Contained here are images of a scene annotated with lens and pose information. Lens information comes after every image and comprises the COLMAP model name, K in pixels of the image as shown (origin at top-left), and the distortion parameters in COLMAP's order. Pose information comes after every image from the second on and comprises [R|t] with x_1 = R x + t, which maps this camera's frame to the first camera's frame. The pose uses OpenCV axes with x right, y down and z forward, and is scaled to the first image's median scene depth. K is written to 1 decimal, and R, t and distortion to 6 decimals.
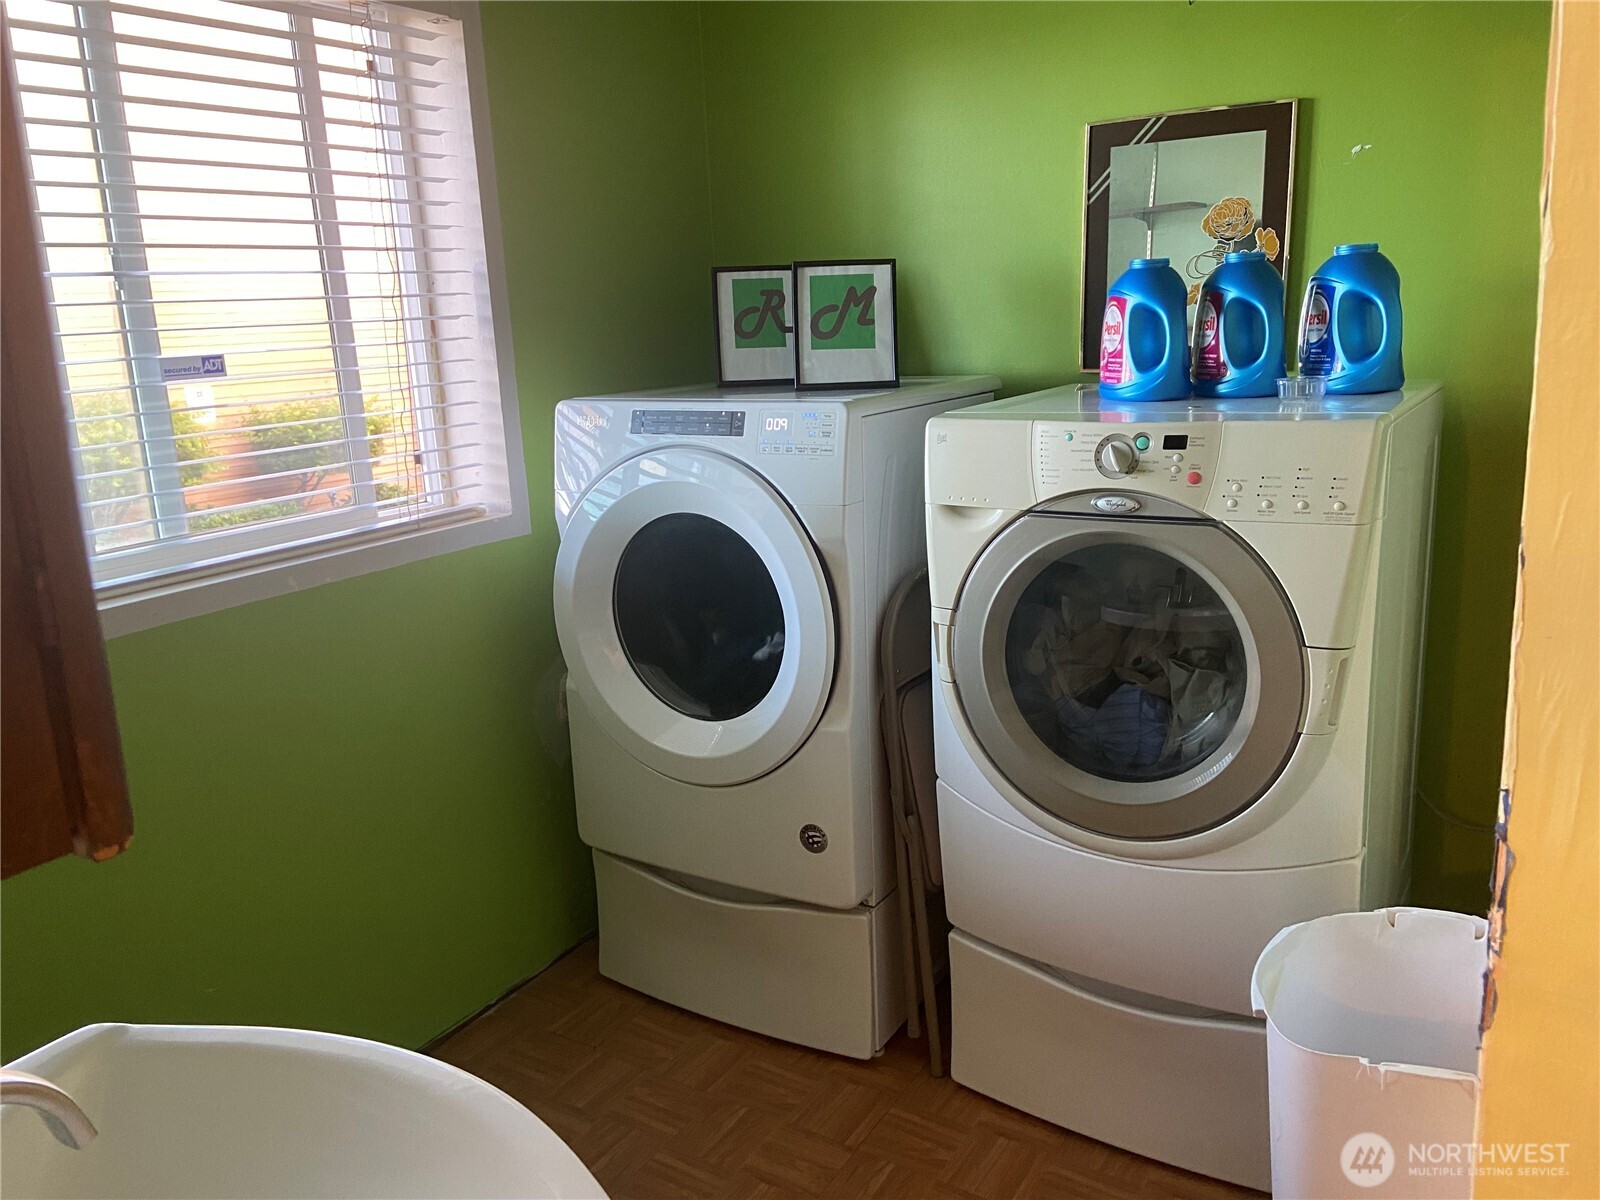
lens RADIAL K [[1221.3, 0, 800.0], [0, 1221.3, 600.0], [0, 0, 1]] dist [-0.007797, -0.003959]
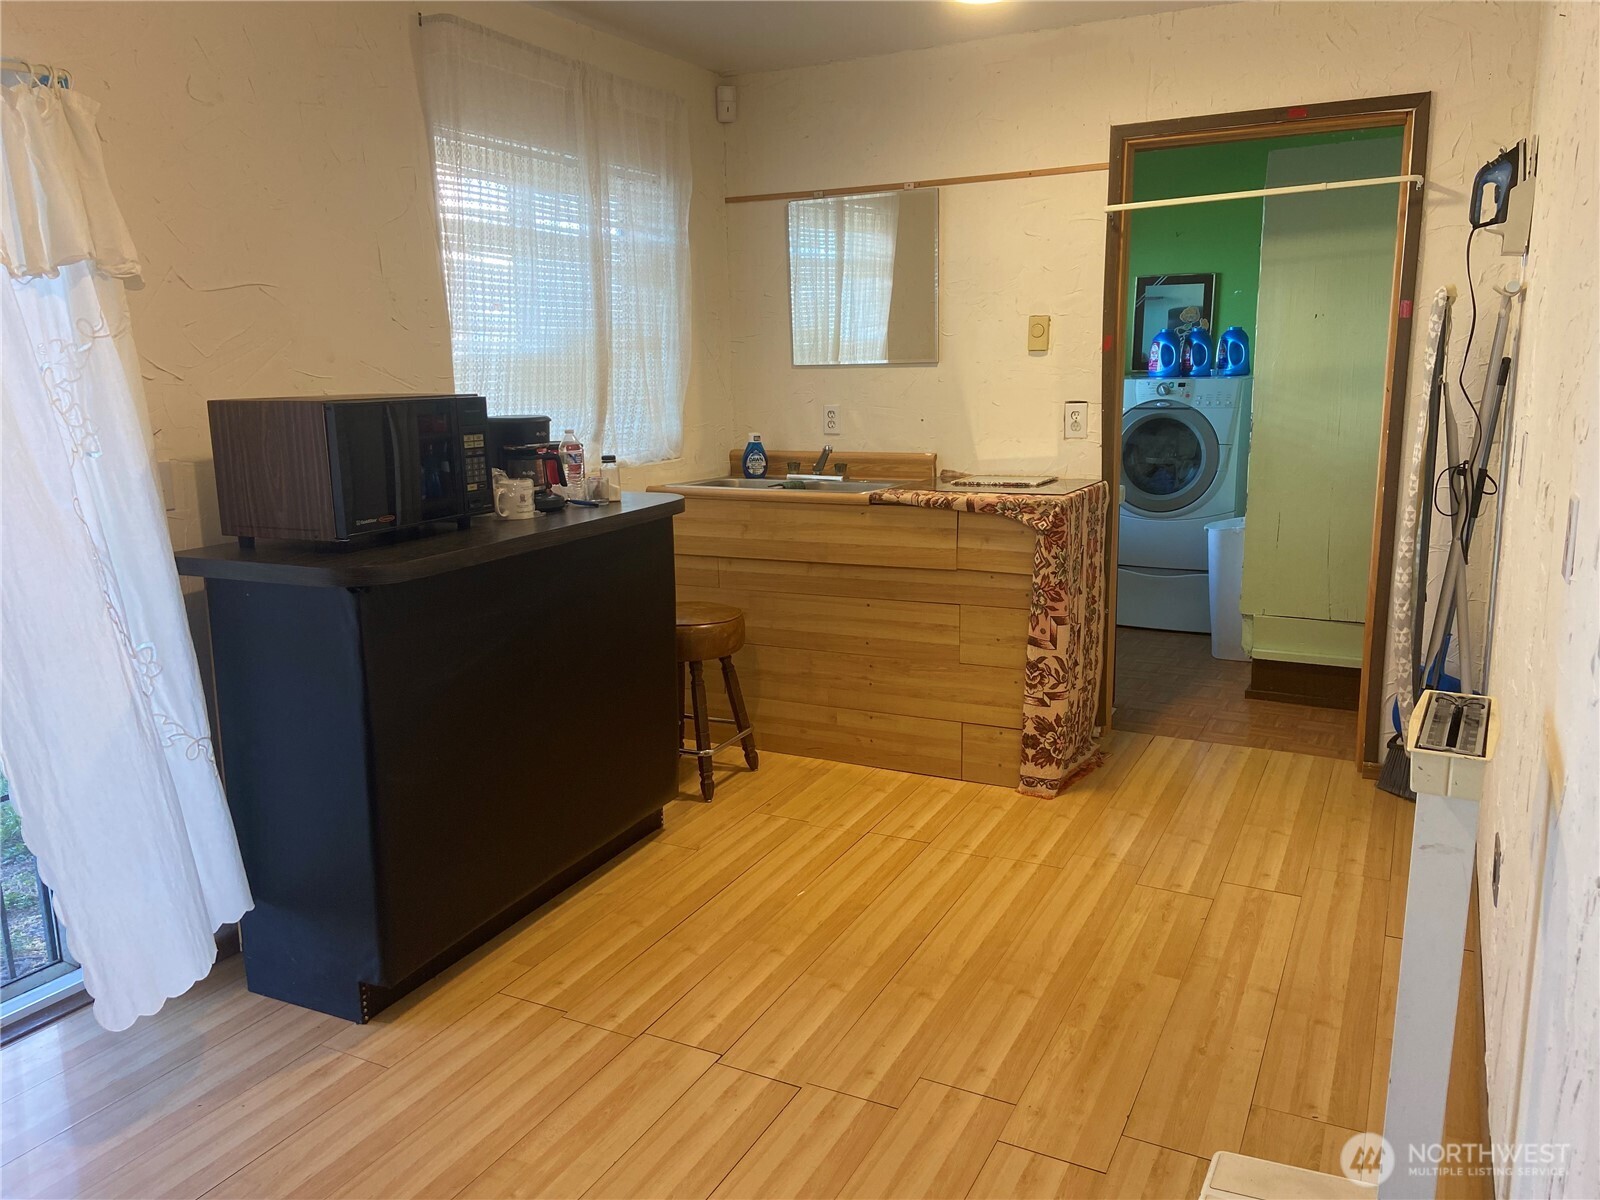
lens RADIAL K [[1207.0, 0, 800.0], [0, 1207.0, 600.0], [0, 0, 1]] dist [0.002993, 0.000991]
pose [[0.997322, 0.015127, 0.071551, -0.818175], [-0.012999, 0.999462, -0.030126, 0.486191], [-0.071968, 0.029115, 0.996982, -1.875352]]
